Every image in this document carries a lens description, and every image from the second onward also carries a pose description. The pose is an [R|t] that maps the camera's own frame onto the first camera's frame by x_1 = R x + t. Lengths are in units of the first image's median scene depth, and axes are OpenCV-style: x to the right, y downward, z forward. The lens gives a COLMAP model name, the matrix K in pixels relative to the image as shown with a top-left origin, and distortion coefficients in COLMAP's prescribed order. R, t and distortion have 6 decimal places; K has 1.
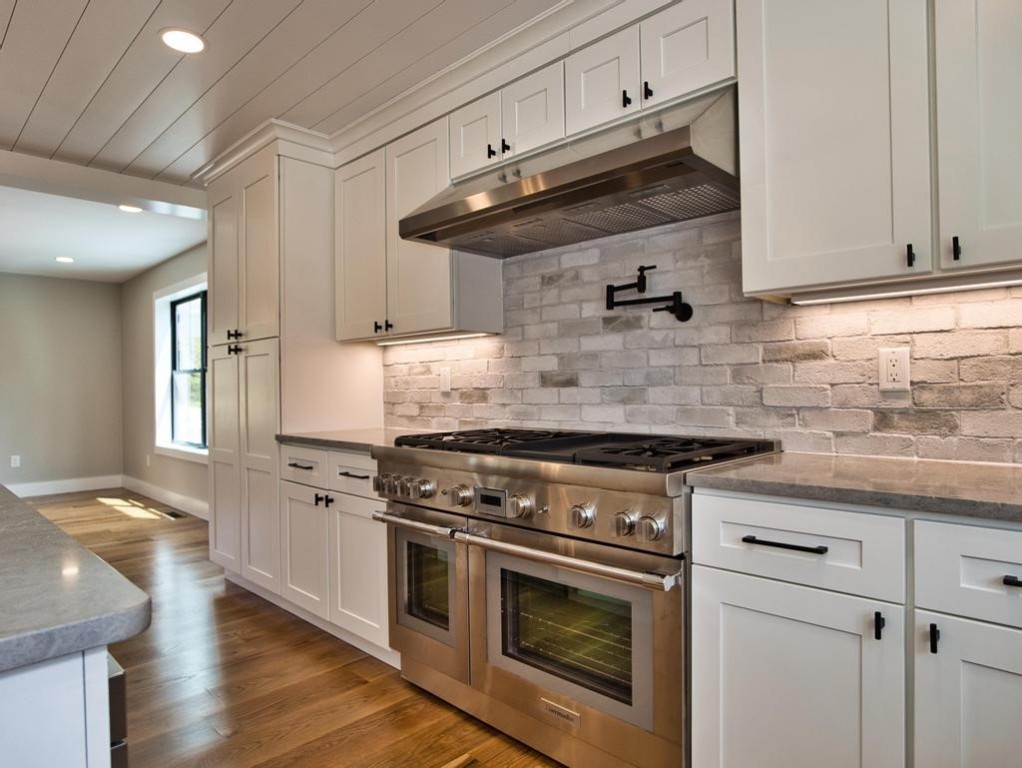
lens RADIAL K [[612.9, 0, 511.0], [0, 612.9, 384.0], [0, 0, 1]] dist [-0.031860, 0.001892]
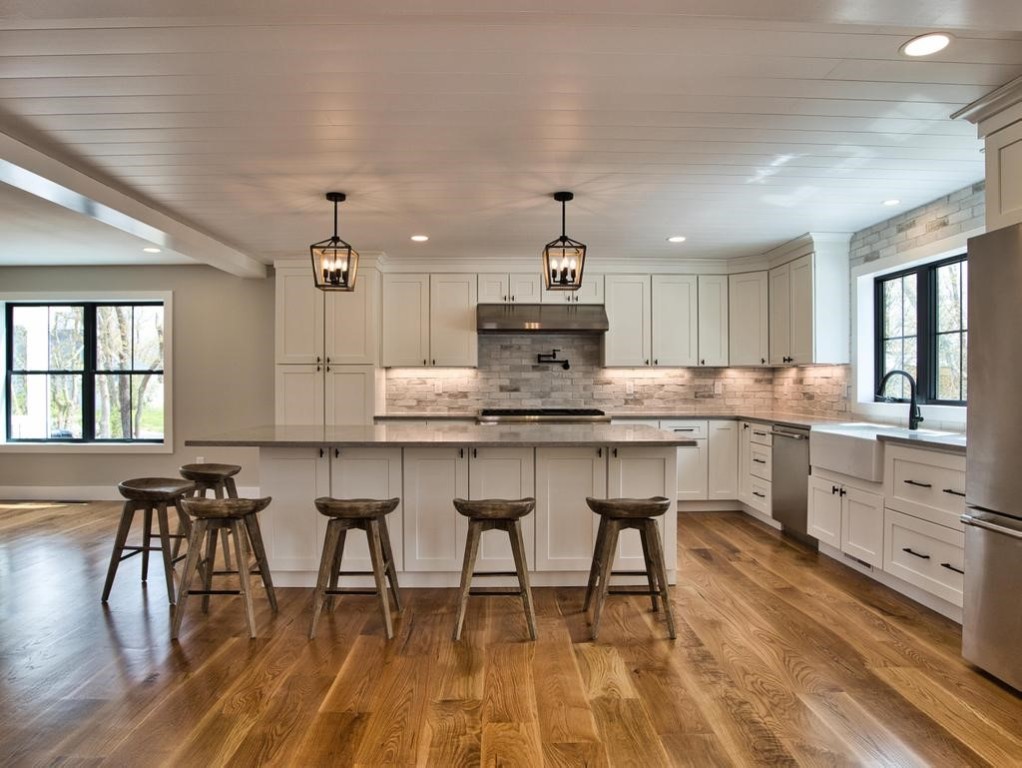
lens RADIAL K [[612.9, 0, 511.0], [0, 612.9, 384.0], [0, 0, 1]] dist [-0.031860, 0.001892]
pose [[0.704695, 0.009355, 0.709449, -1.814631], [-0.012407, 0.999923, -0.000861, -0.026614], [-0.709402, -0.008195, 0.704756, -0.797969]]
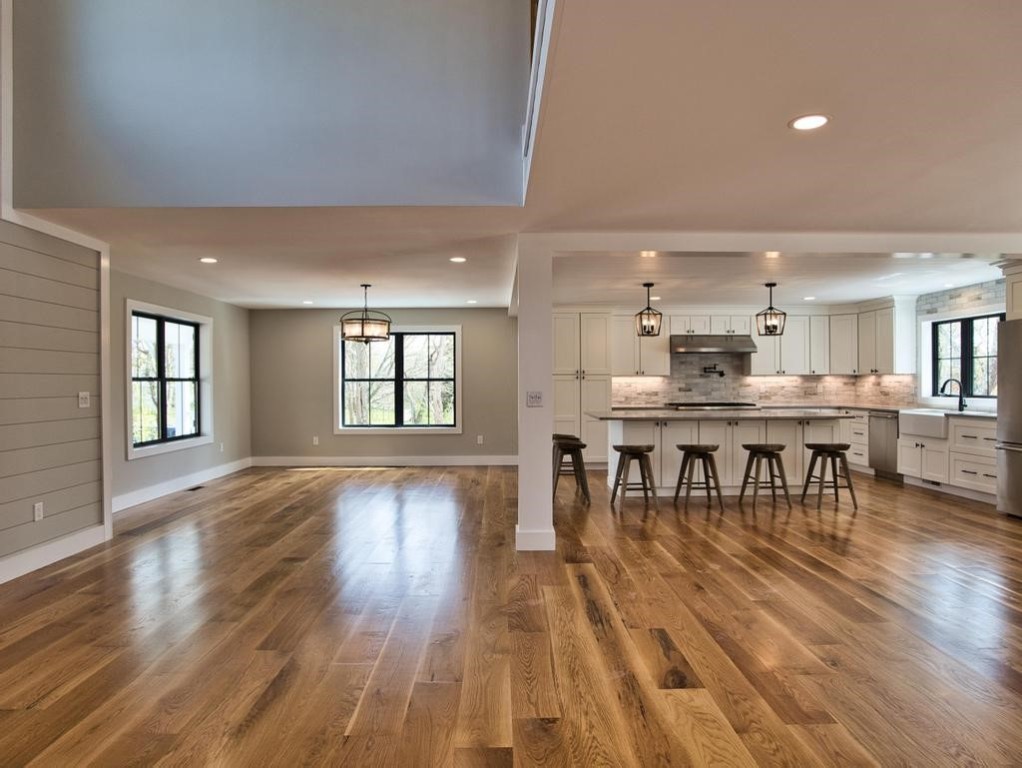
lens RADIAL K [[615.5, 0, 511.0], [0, 615.5, 384.0], [0, 0, 1]] dist [-0.003431, 0.001144]
pose [[0.697497, 0.006483, 0.716558, -3.688156], [-0.008178, 0.999966, -0.001088, -0.031904], [-0.716541, -0.005101, 0.697526, -0.945672]]
